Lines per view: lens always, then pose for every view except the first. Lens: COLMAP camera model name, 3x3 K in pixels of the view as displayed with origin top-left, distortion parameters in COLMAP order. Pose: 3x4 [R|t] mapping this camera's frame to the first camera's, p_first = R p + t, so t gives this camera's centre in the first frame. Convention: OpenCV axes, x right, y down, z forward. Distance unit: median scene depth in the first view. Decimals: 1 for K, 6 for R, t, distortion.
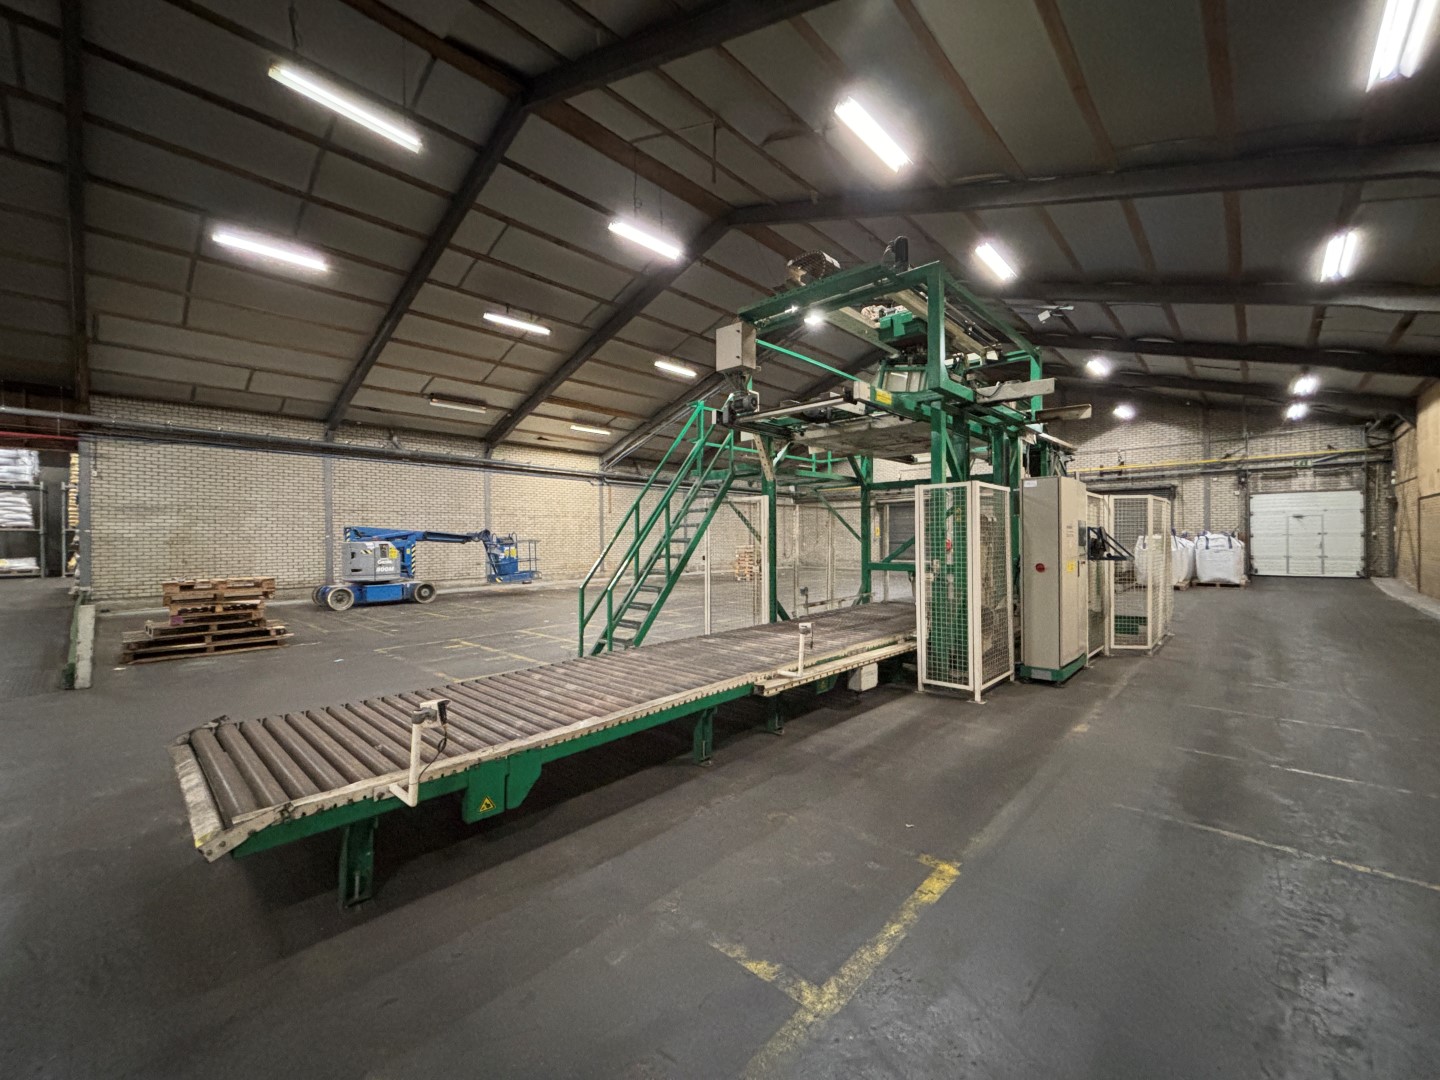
lens RADIAL K [[580.2, 0, 716.8], [0, 580.2, 535.7], [0, 0, 1]] dist [0.001118, -0.001002]
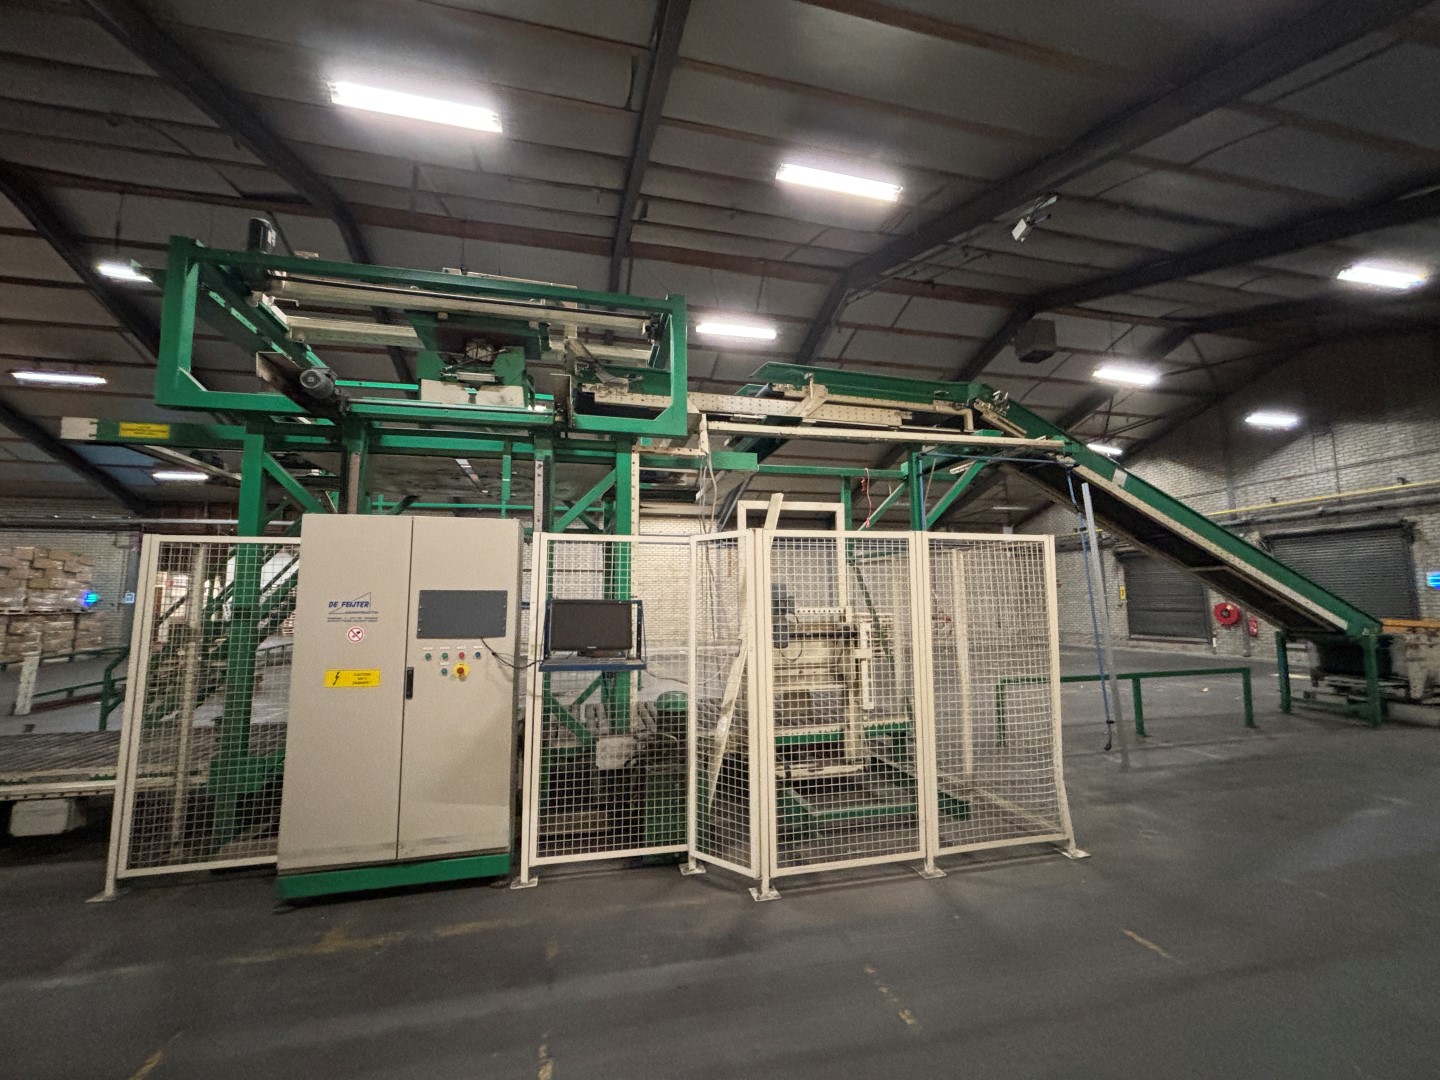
lens RADIAL K [[580.2, 0, 709.3], [0, 580.2, 534.0], [0, 0, 1]] dist [0.001118, -0.001002]
pose [[0.829287, -0.063686, -0.555181, 0.633872], [0.005687, 0.994395, -0.105574, -0.015768], [0.558793, 0.084394, 0.825002, 0.374597]]
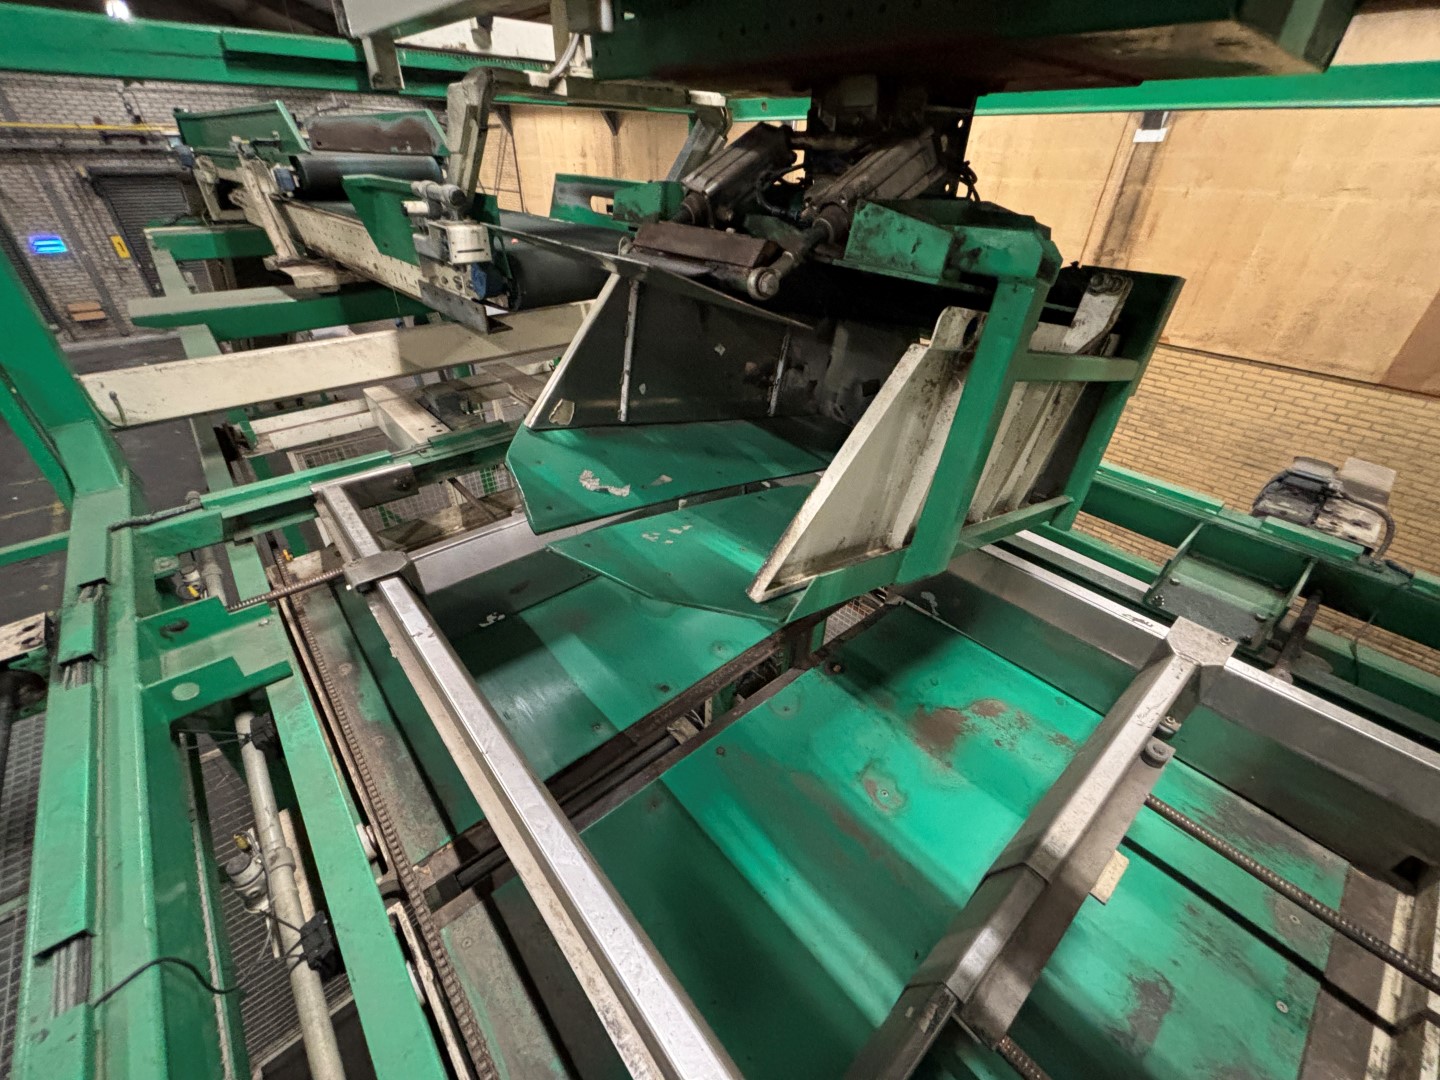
lens RADIAL K [[580.2, 0, 718.3], [0, 580.2, 536.2], [0, 0, 1]] dist [0.001118, -0.001002]
pose [[0.101530, -0.543503, 0.833244, 0.107867], [-0.023107, 0.836058, 0.548154, -0.200340], [-0.994564, -0.074908, 0.072326, 0.675523]]
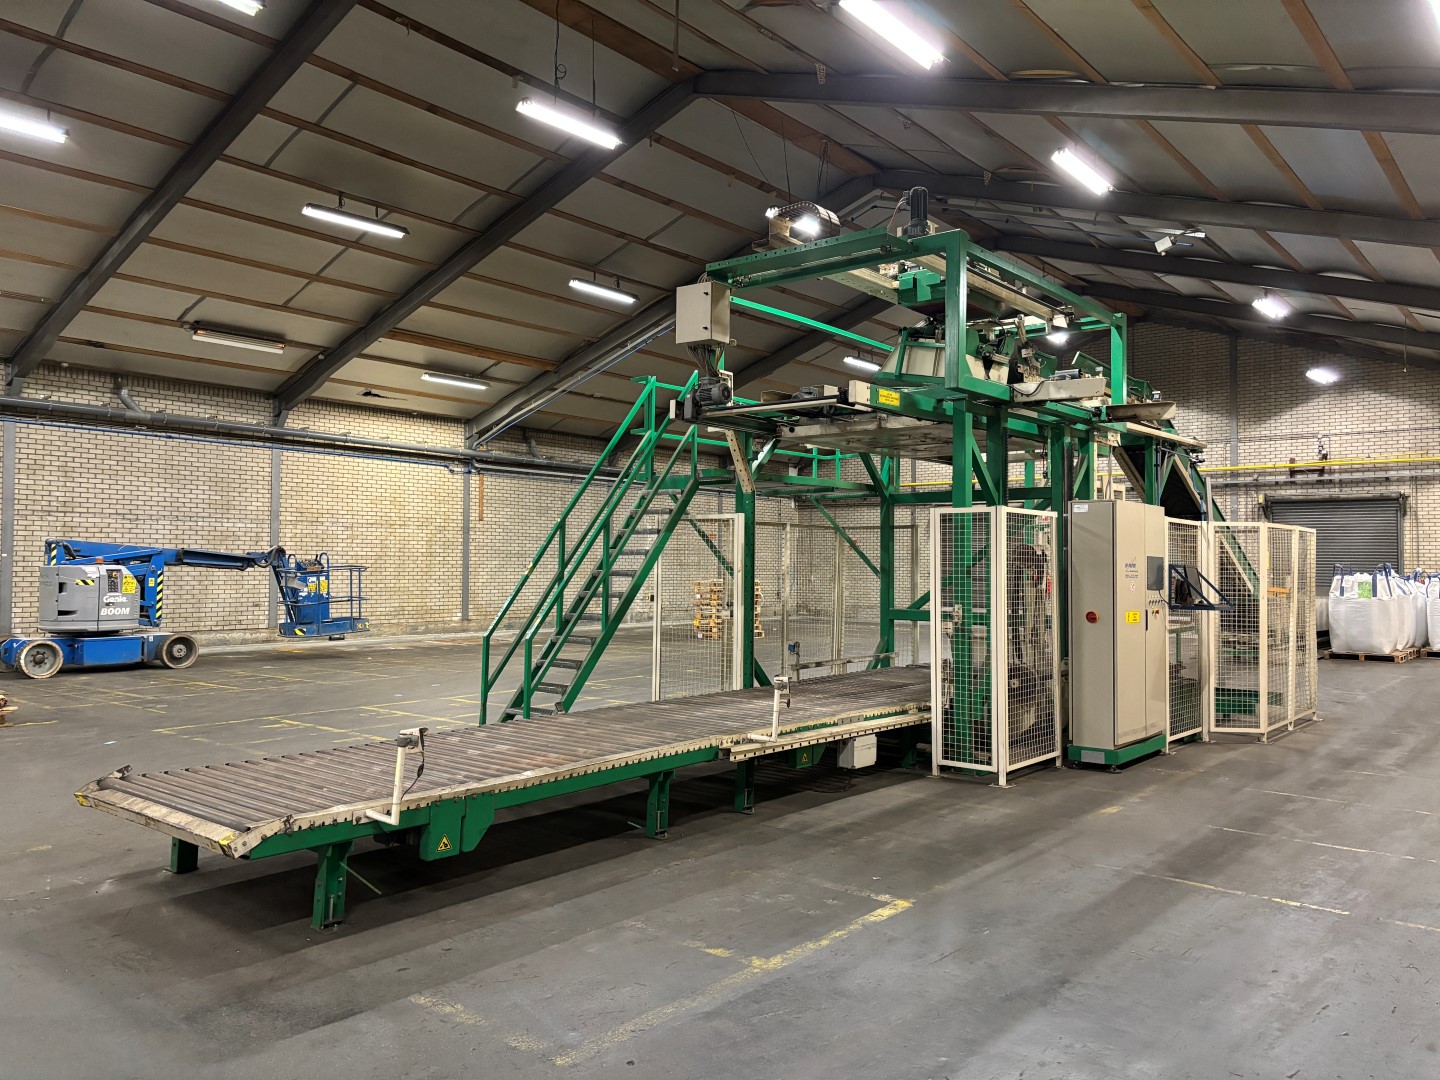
lens RADIAL K [[1085.9, 0, 725.2], [0, 1085.9, 513.8], [0, 0, 1]] dist [0.037690, -0.039764]
pose [[0.997948, 0.019216, 0.061075, -0.010745], [-0.016586, 0.998926, -0.043273, -0.005929], [-0.061840, 0.042171, 0.997195, -0.215386]]
